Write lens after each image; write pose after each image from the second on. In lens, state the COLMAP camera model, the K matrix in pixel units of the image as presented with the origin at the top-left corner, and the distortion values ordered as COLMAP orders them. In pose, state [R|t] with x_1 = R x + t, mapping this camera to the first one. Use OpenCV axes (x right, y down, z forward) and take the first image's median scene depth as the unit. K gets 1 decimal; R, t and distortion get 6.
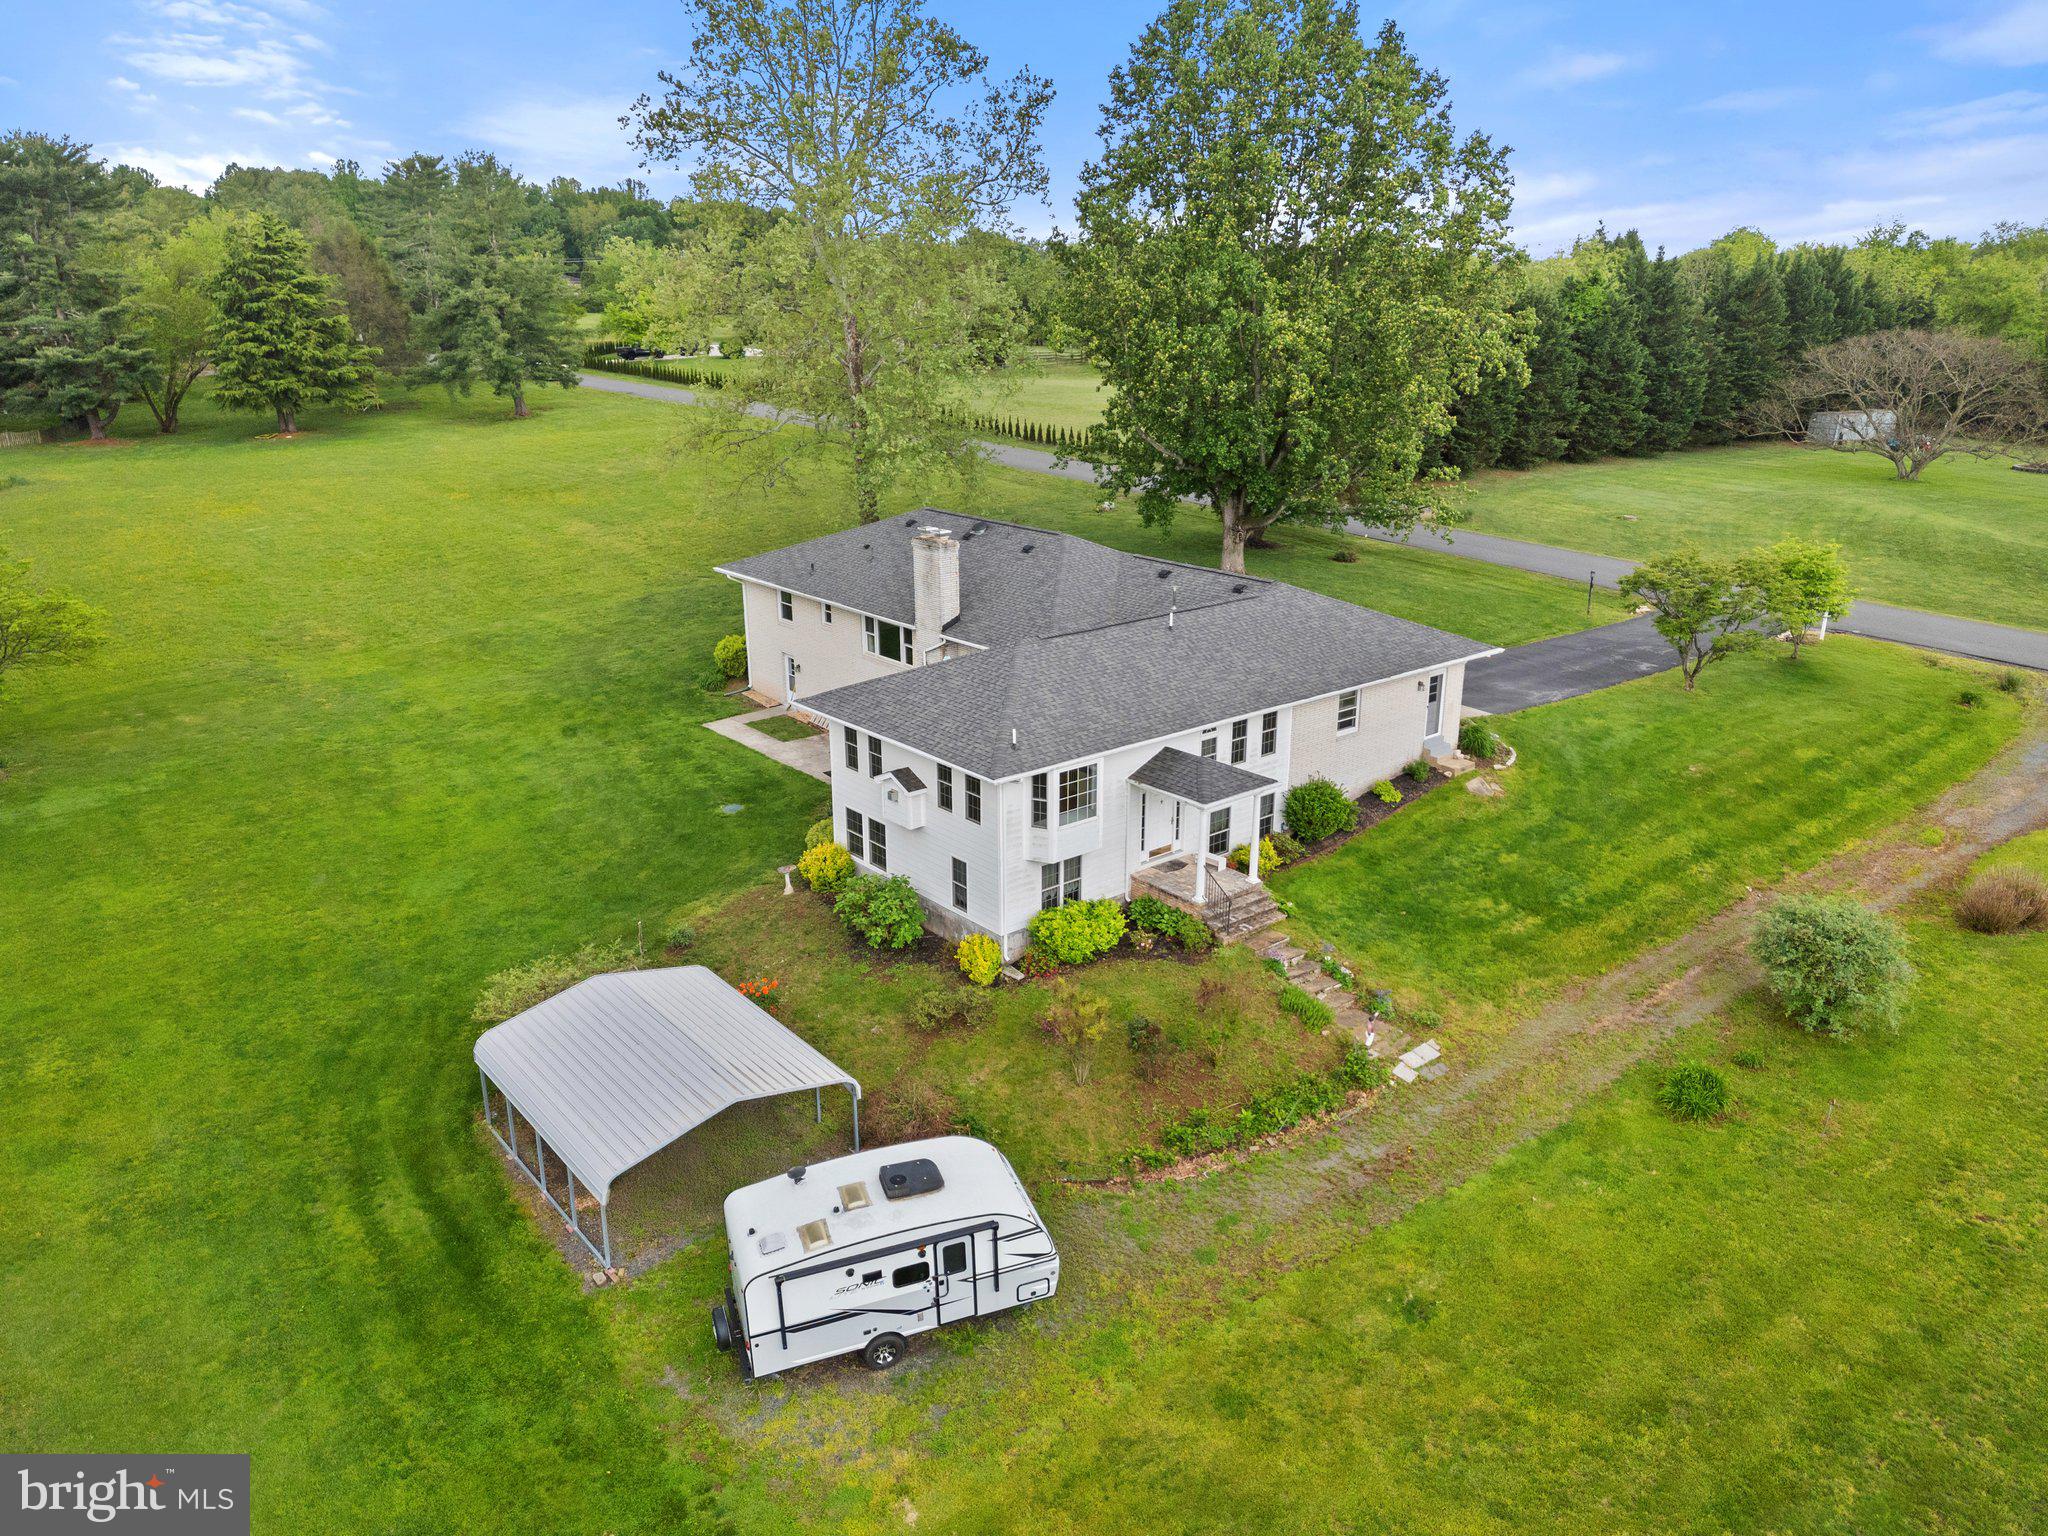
lens RADIAL K [[1435.9, 0, 1024.0], [0, 1435.9, 768.0], [0, 0, 1]] dist [0.074739, -0.067356]
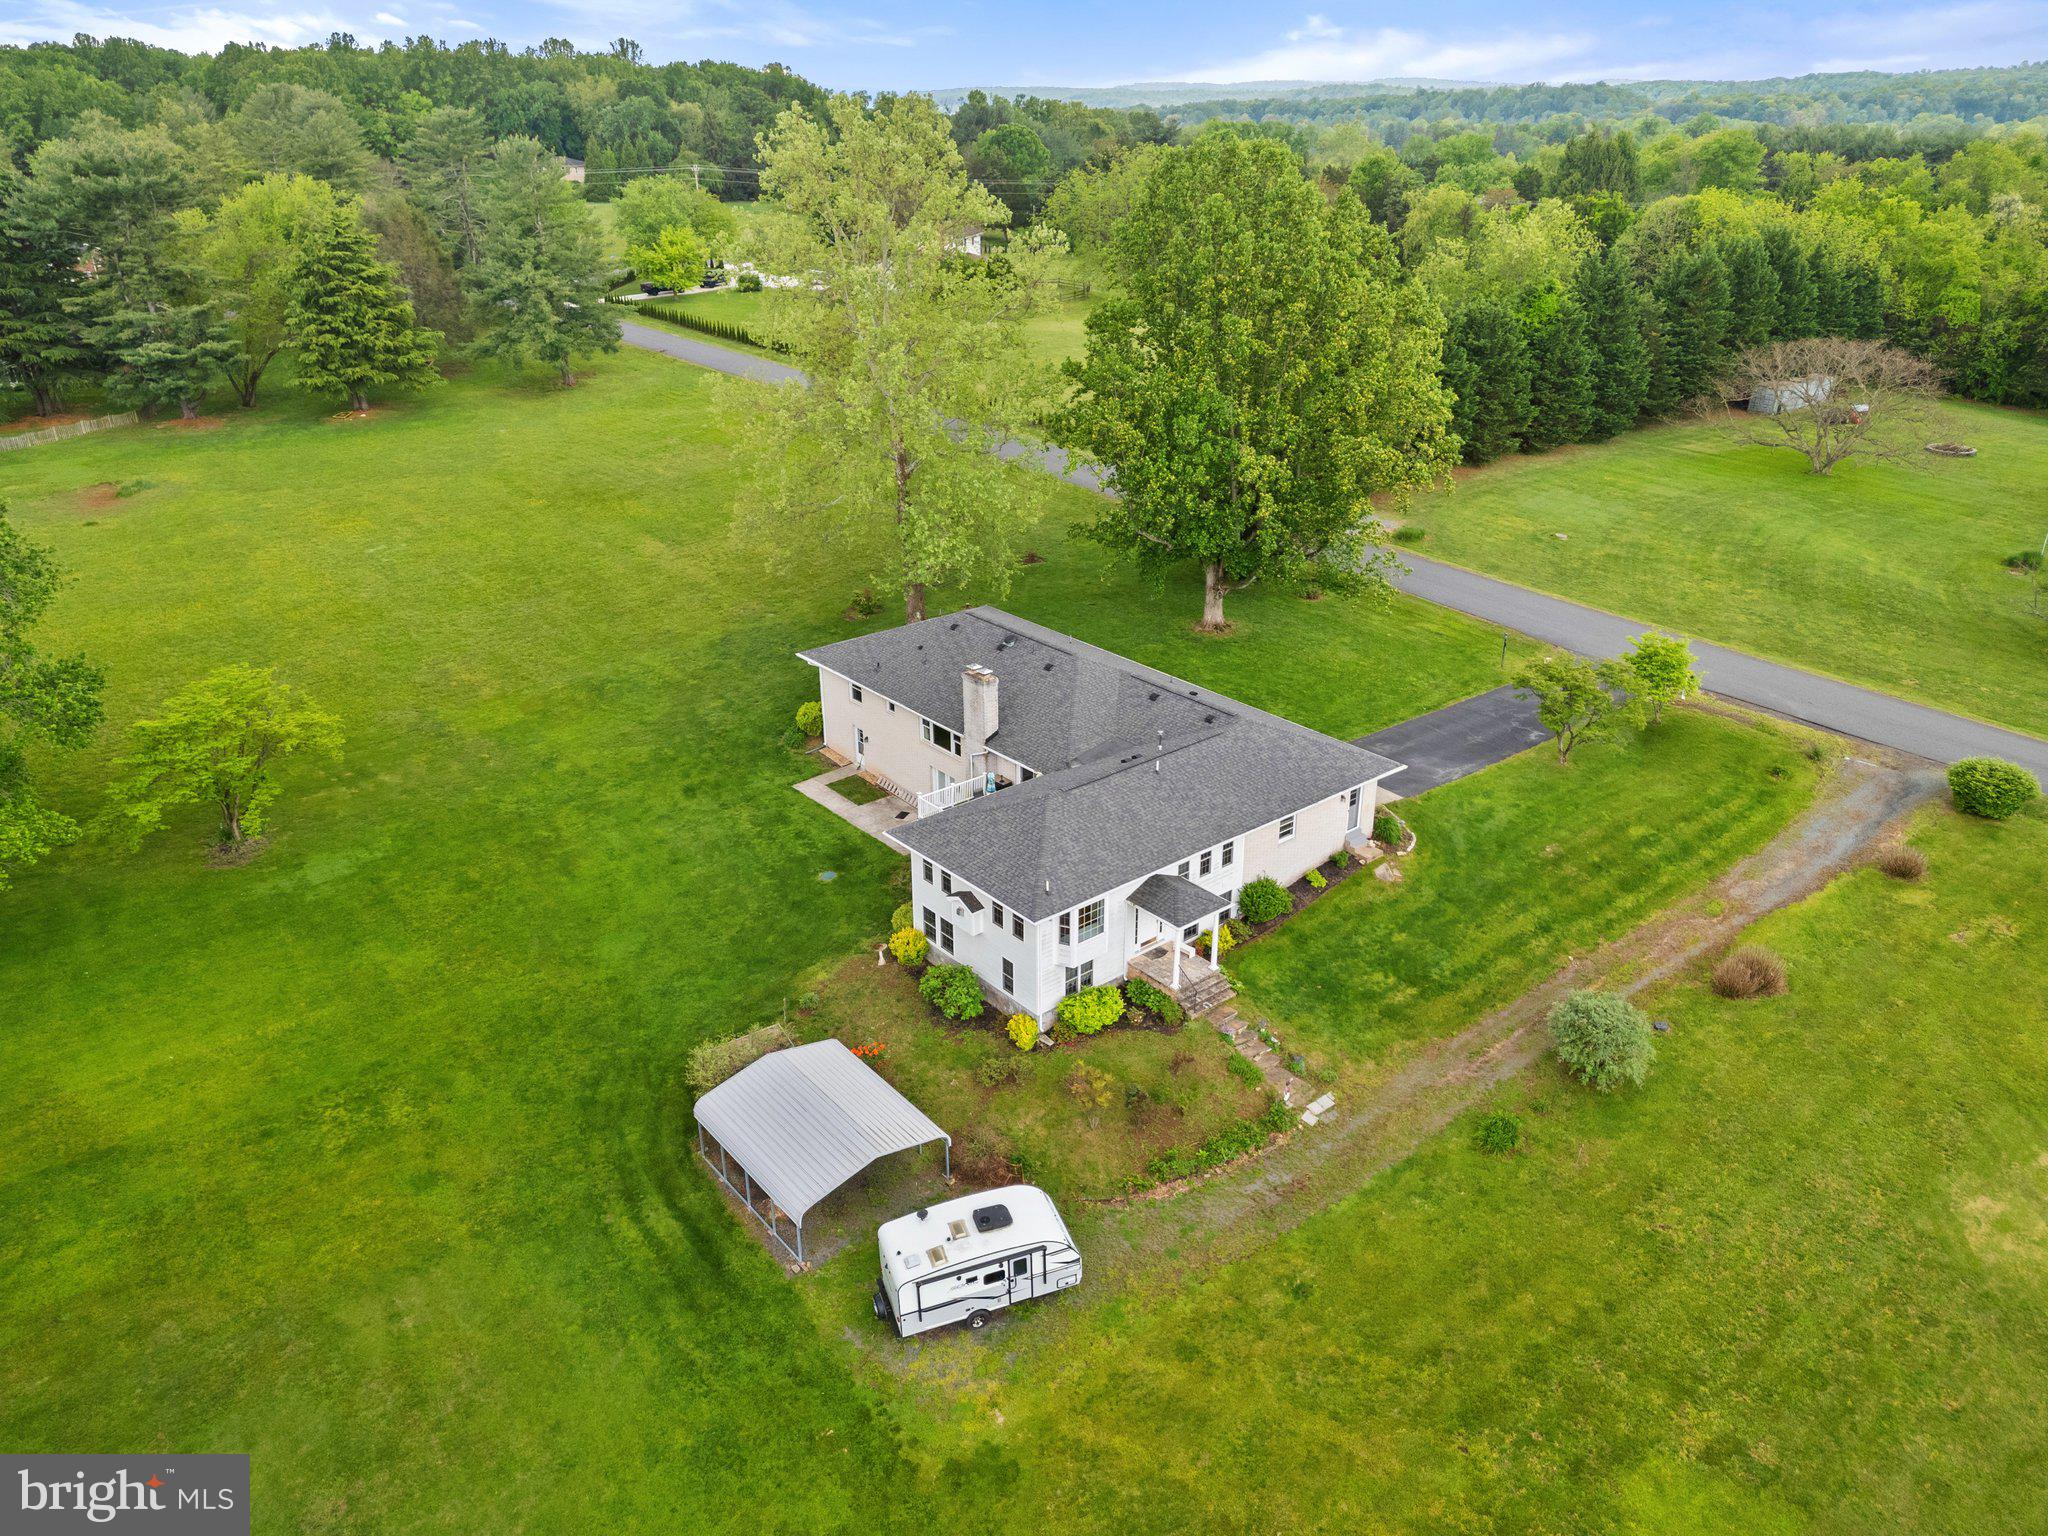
lens RADIAL K [[1430.3, 0, 1020.8], [0, 1430.3, 760.0], [0, 0, 1]] dist [0.078563, -0.076739]
pose [[0.999989, -0.004261, -0.002127, -0.028636], [0.004454, 0.994858, 0.101184, -0.282850], [0.001685, -0.101192, 0.994865, -0.408161]]
